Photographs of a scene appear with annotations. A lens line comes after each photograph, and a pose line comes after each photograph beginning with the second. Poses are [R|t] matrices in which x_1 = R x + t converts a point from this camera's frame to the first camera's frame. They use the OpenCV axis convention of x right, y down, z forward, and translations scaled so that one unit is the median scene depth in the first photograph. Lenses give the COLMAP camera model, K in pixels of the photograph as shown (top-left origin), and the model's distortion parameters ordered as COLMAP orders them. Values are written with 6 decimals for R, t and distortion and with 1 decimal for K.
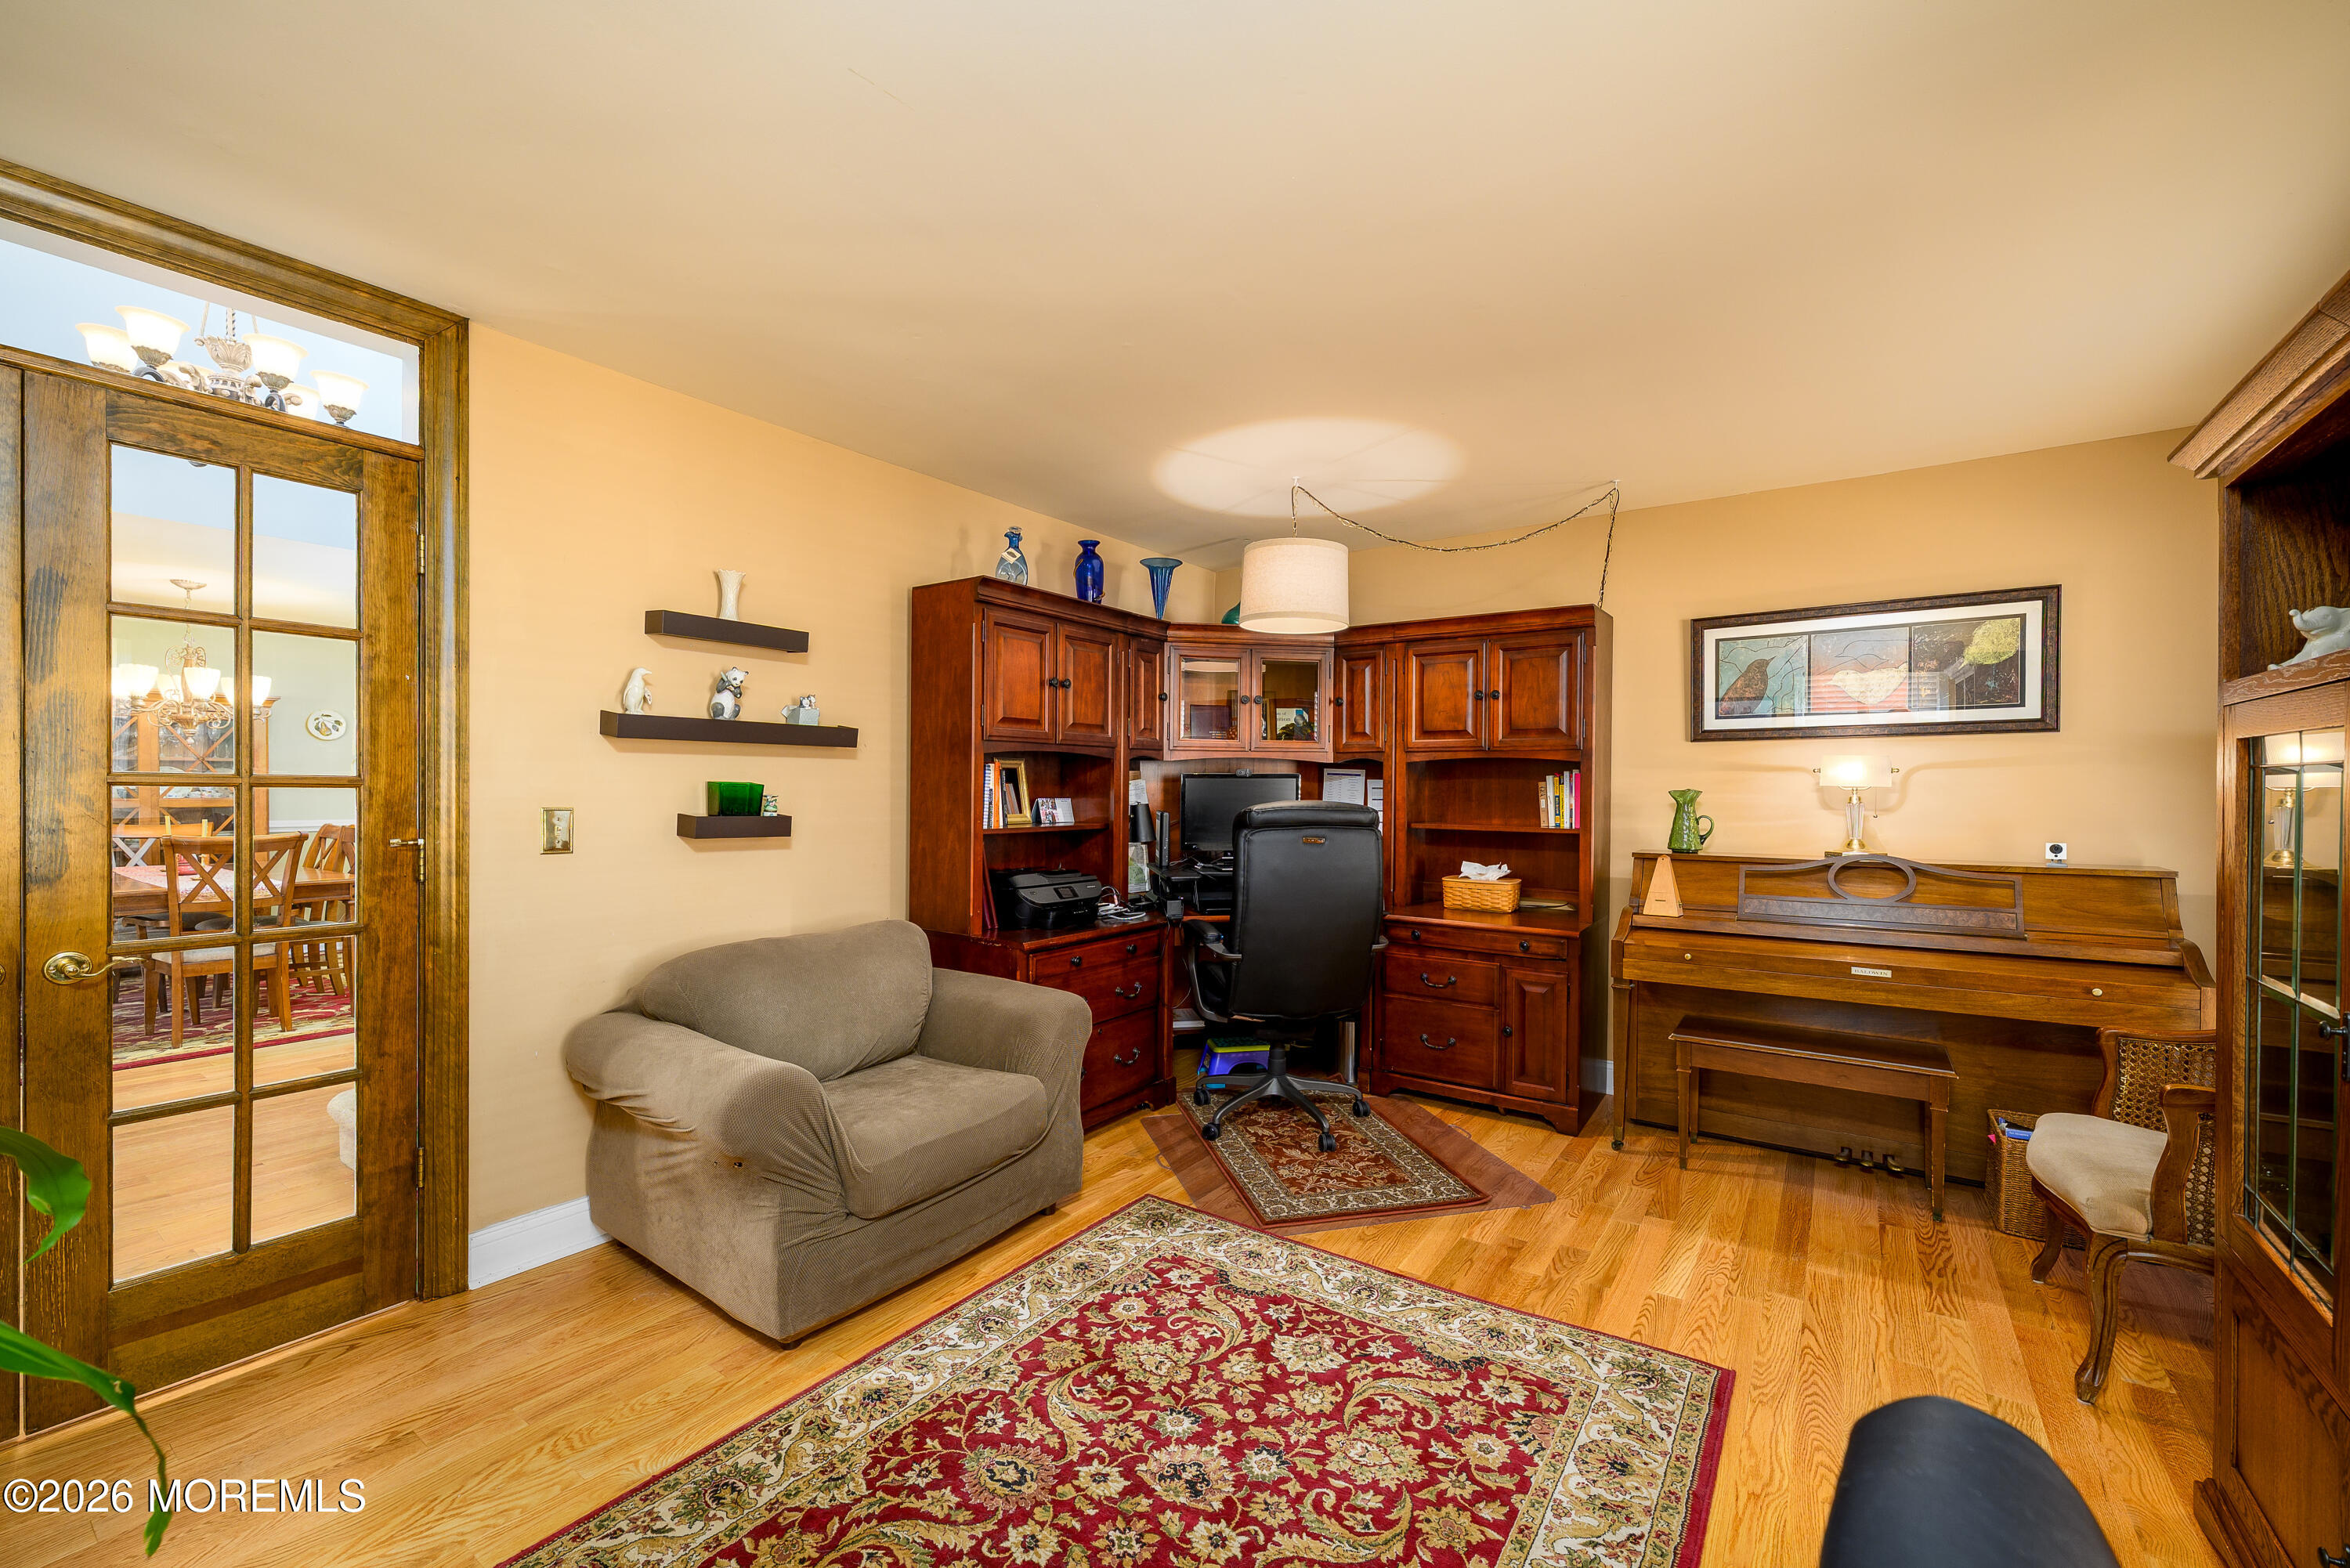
lens RADIAL K [[957.4, 0, 1187.7], [0, 957.4, 776.0], [0, 0, 1]] dist [-0.001454, -0.000068]
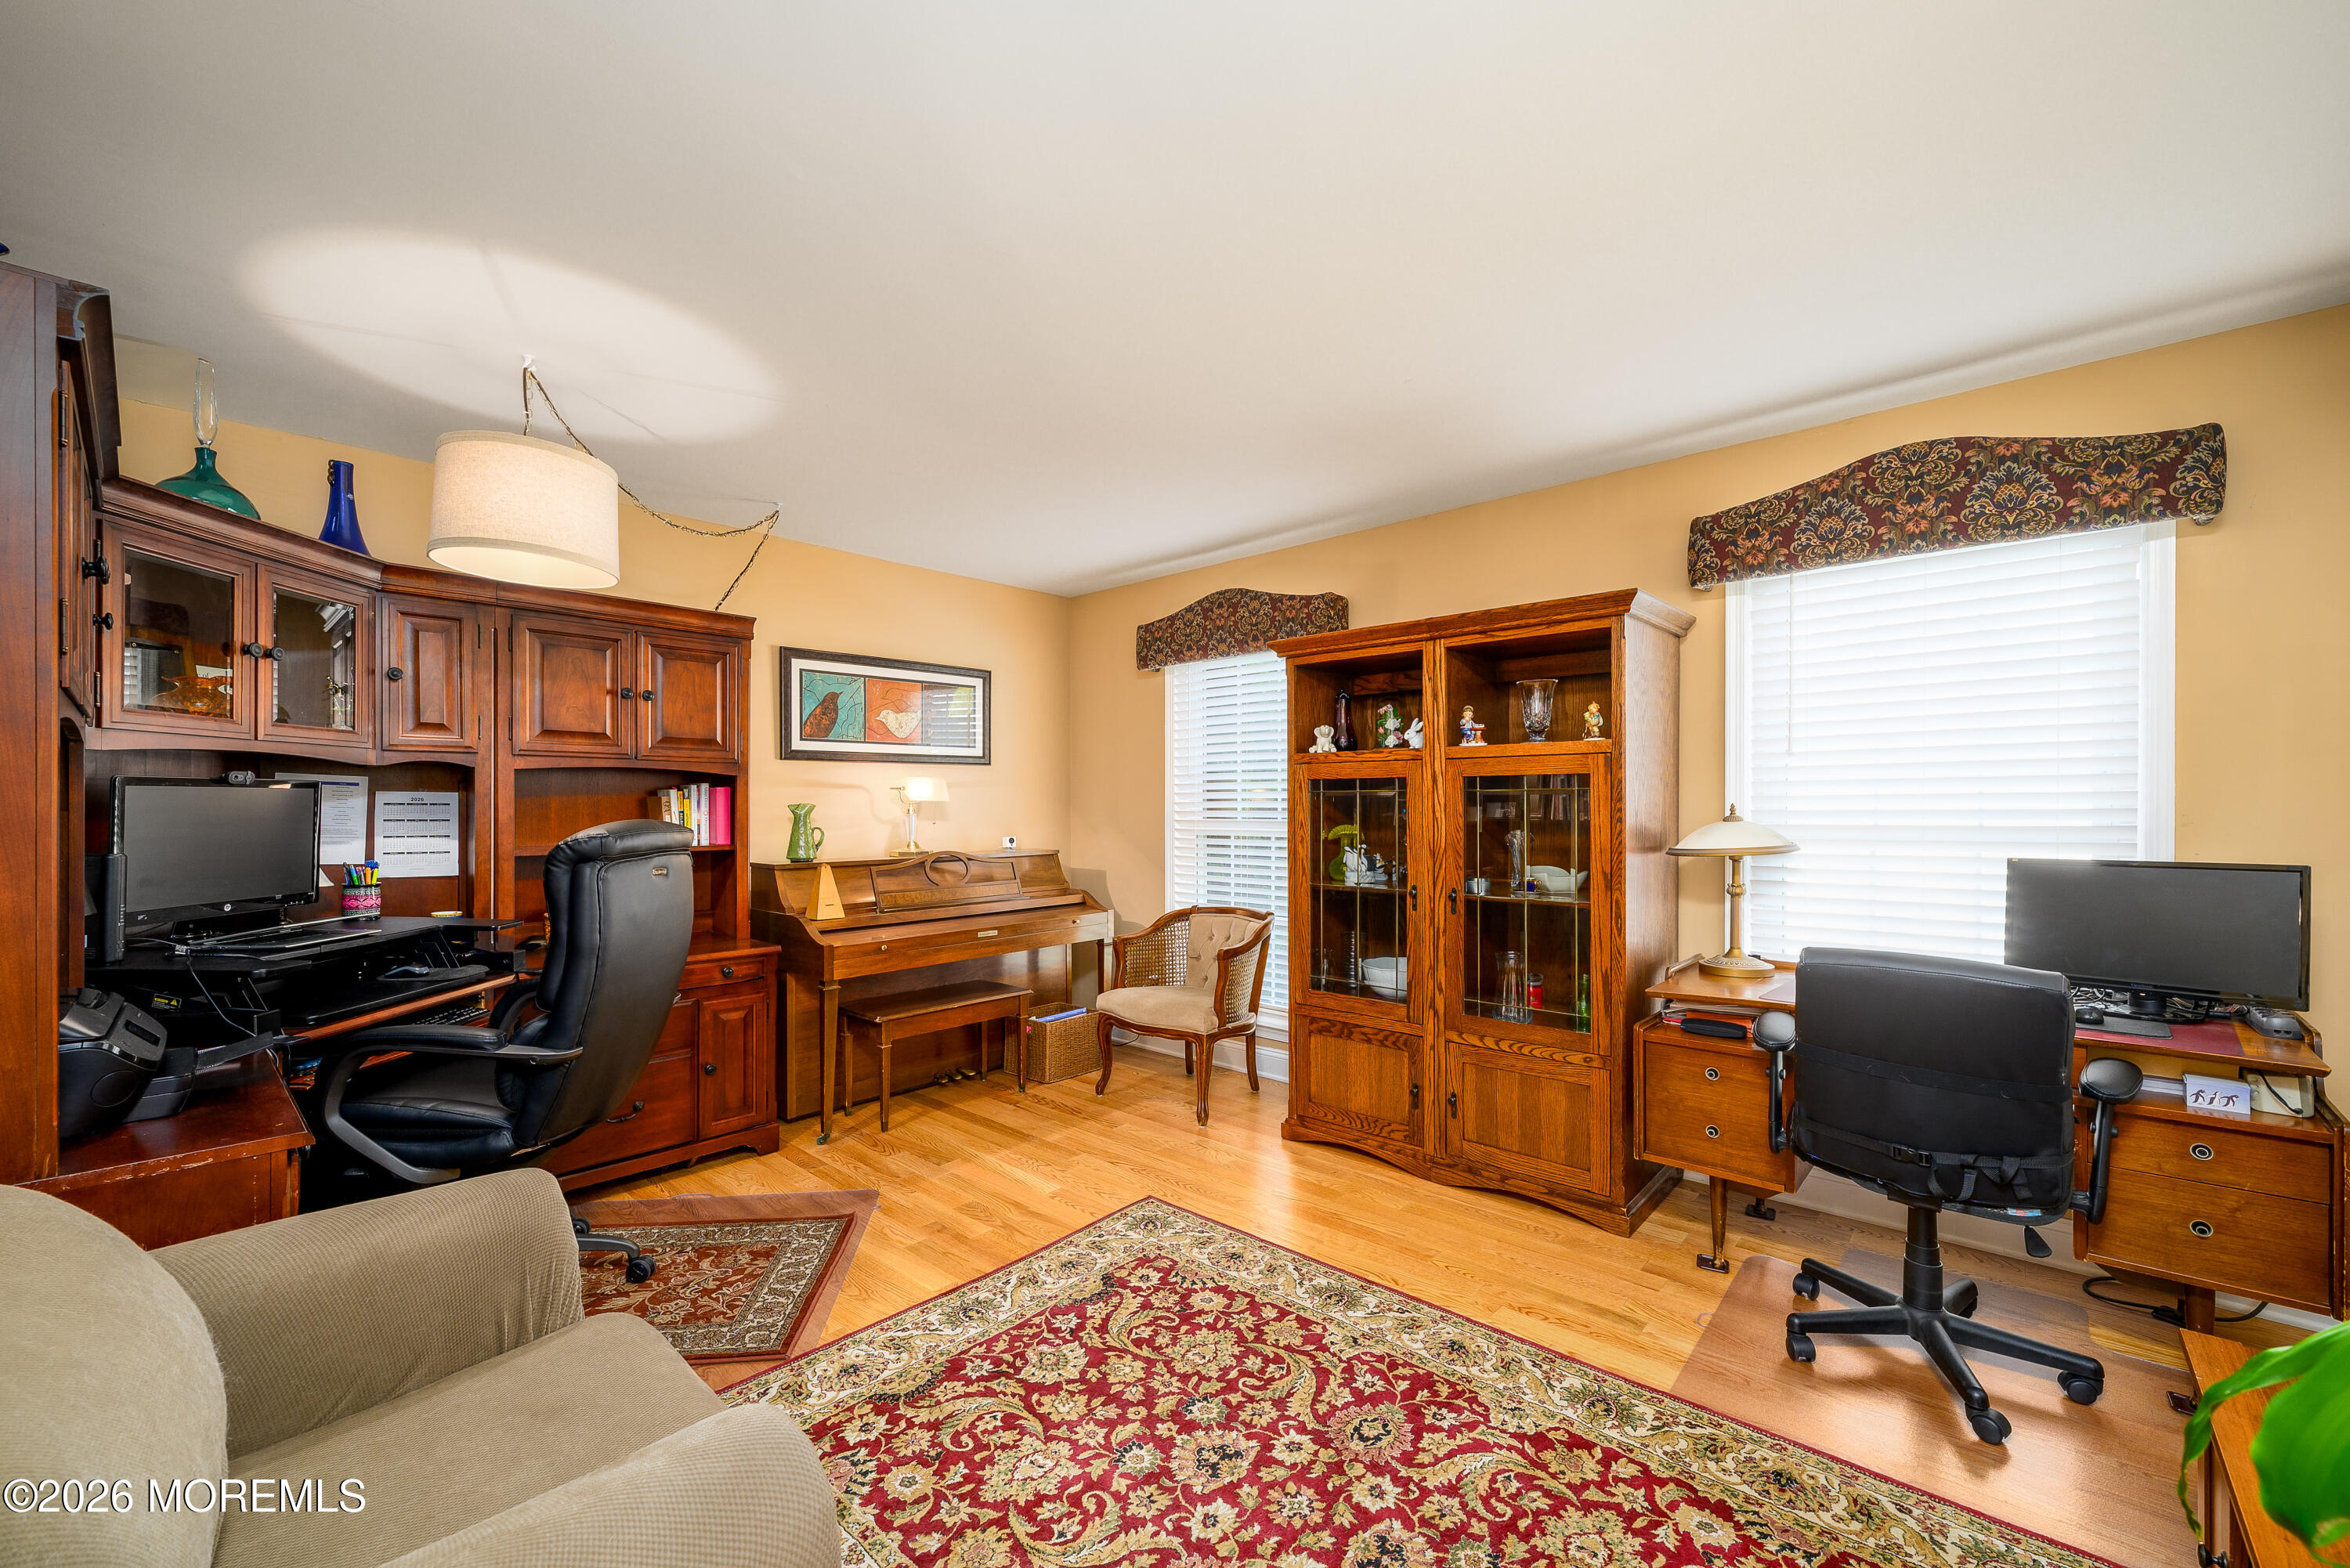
lens RADIAL K [[940.7, 0, 1184.3], [0, 940.7, 797.7], [0, 0, 1]] dist [-0.000425, 0.000038]
pose [[0.128738, 0.002017, 0.991677, -0.818822], [-0.009717, 0.999952, -0.000772, 0.005742], [-0.991631, -0.009536, 0.128752, 0.720720]]
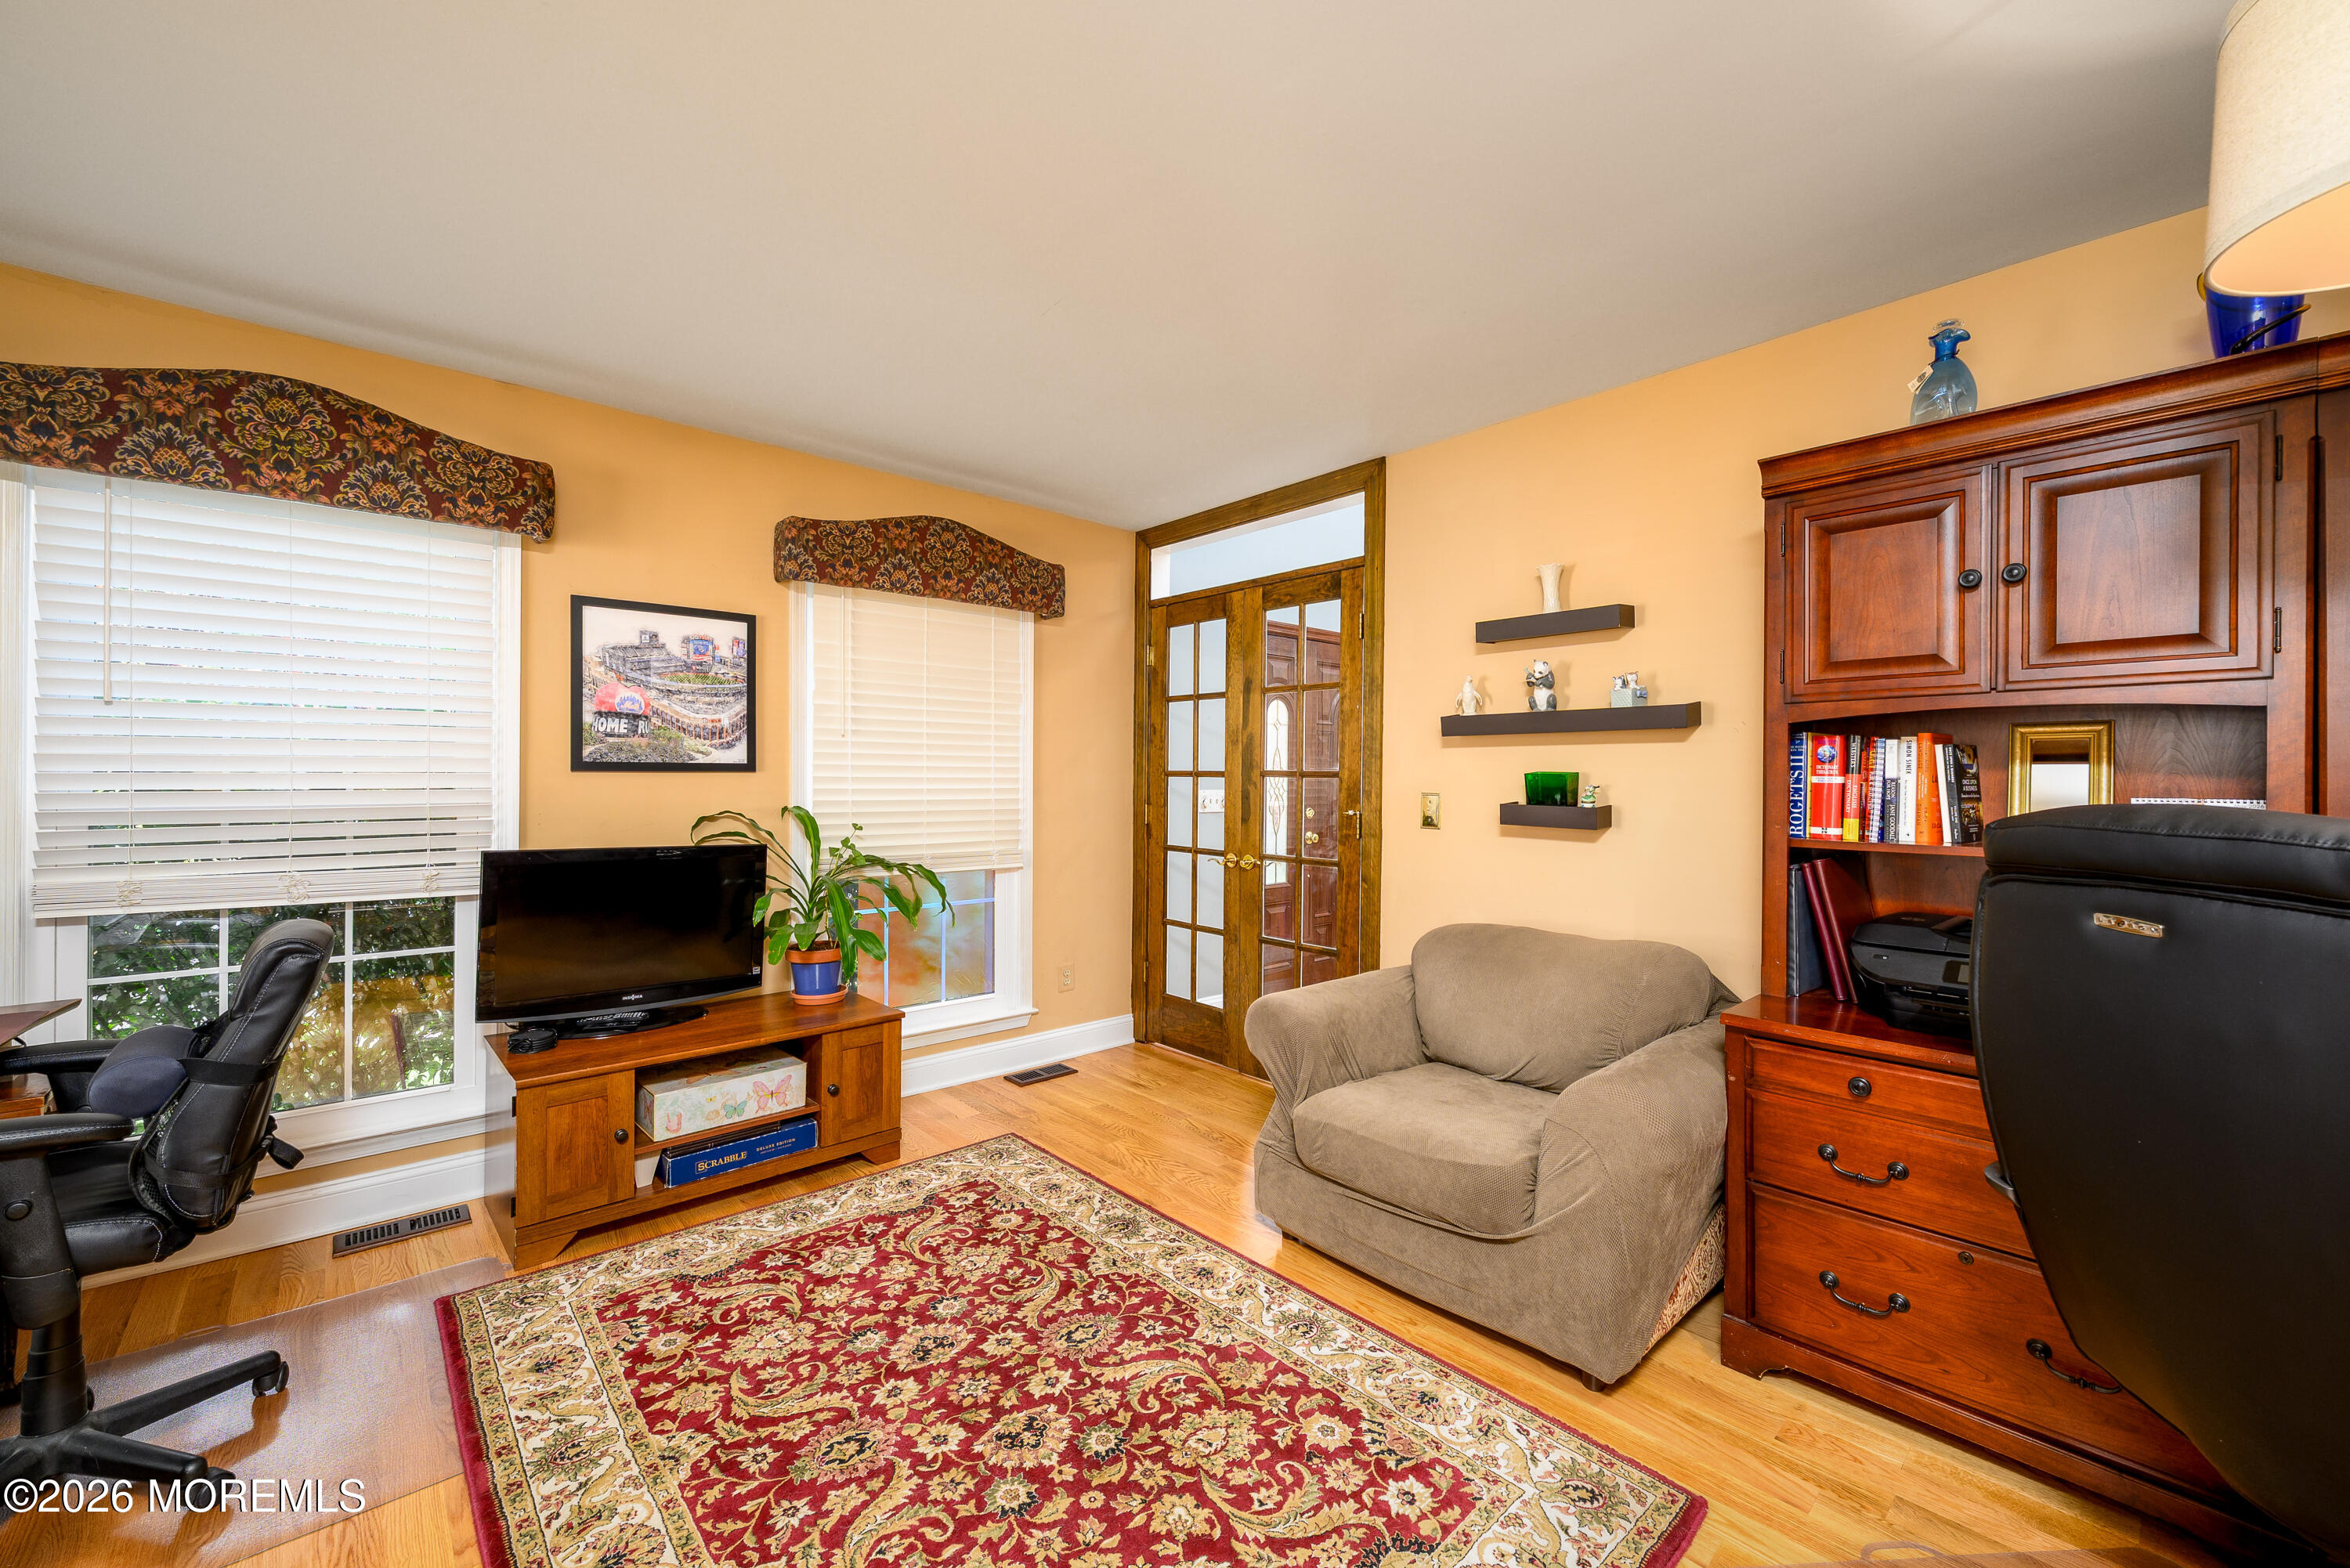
lens RADIAL K [[941.9, 0, 1181.1], [0, 941.9, 758.4], [0, 0, 1]] dist [0.000554, 0.000259]
pose [[-0.228630, -0.025731, -0.973173, 0.771182], [0.004006, 0.999617, -0.027371, 0.023235], [0.973505, -0.010157, -0.228440, 1.115785]]
